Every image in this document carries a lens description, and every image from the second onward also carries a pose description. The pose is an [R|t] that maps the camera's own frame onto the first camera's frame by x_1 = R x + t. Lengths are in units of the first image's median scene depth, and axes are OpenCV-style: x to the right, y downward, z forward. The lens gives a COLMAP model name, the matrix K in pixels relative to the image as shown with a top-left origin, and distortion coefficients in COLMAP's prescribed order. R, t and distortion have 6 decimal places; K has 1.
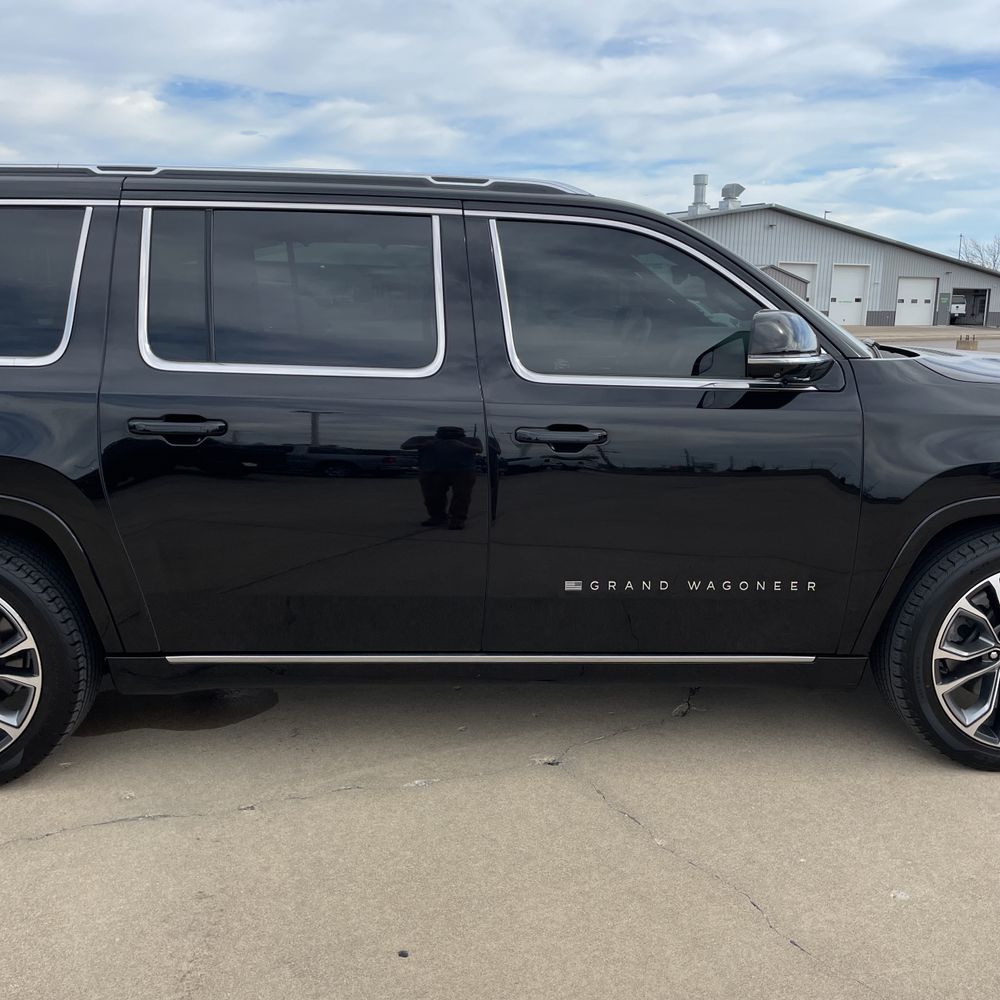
lens RADIAL K [[1023.5, 0, 482.0], [0, 1023.5, 456.2], [0, 0, 1]] dist [0.087704, -0.119908]
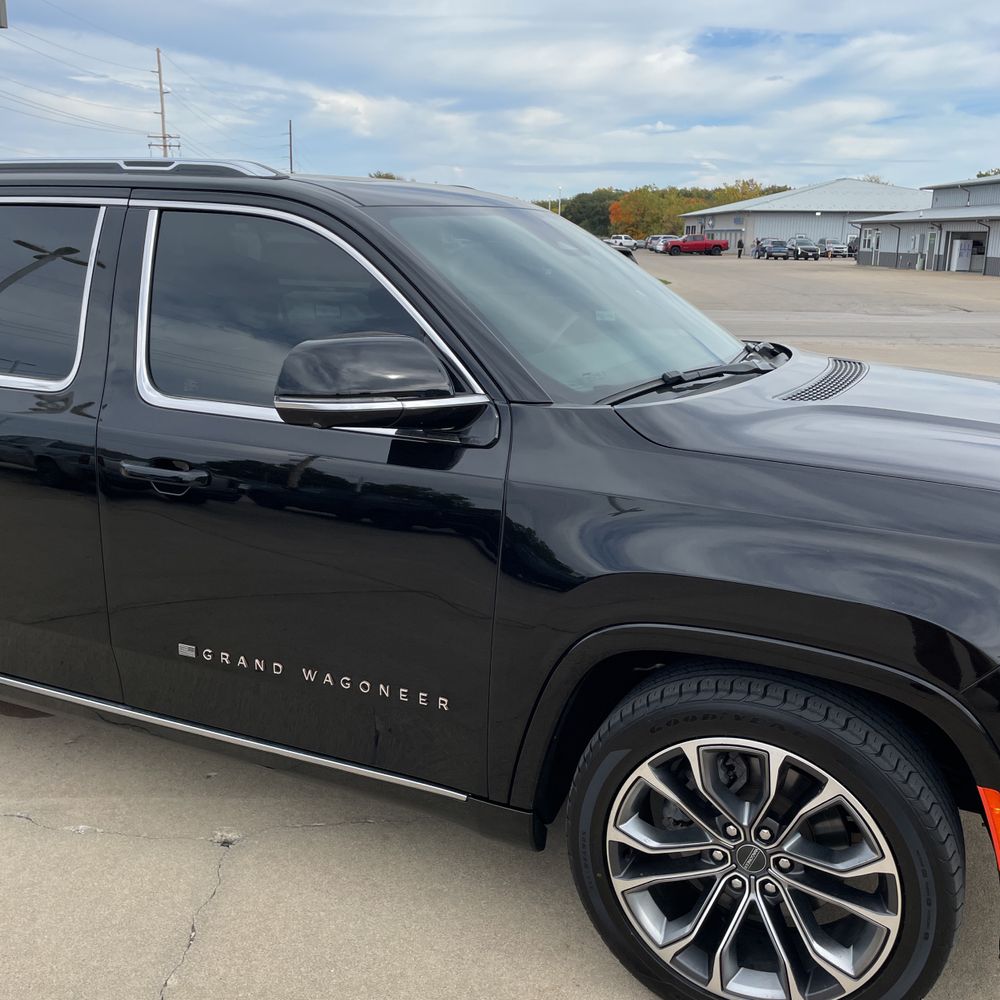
lens RADIAL K [[1004.1, 0, 498.1], [0, 1004.1, 456.8], [0, 0, 1]] dist [0.094016, -0.118091]
pose [[0.890841, 0.090936, -0.445120, 0.645811], [-0.067923, 0.995410, 0.067422, -0.100918], [0.449208, -0.029828, 0.892929, 0.362231]]
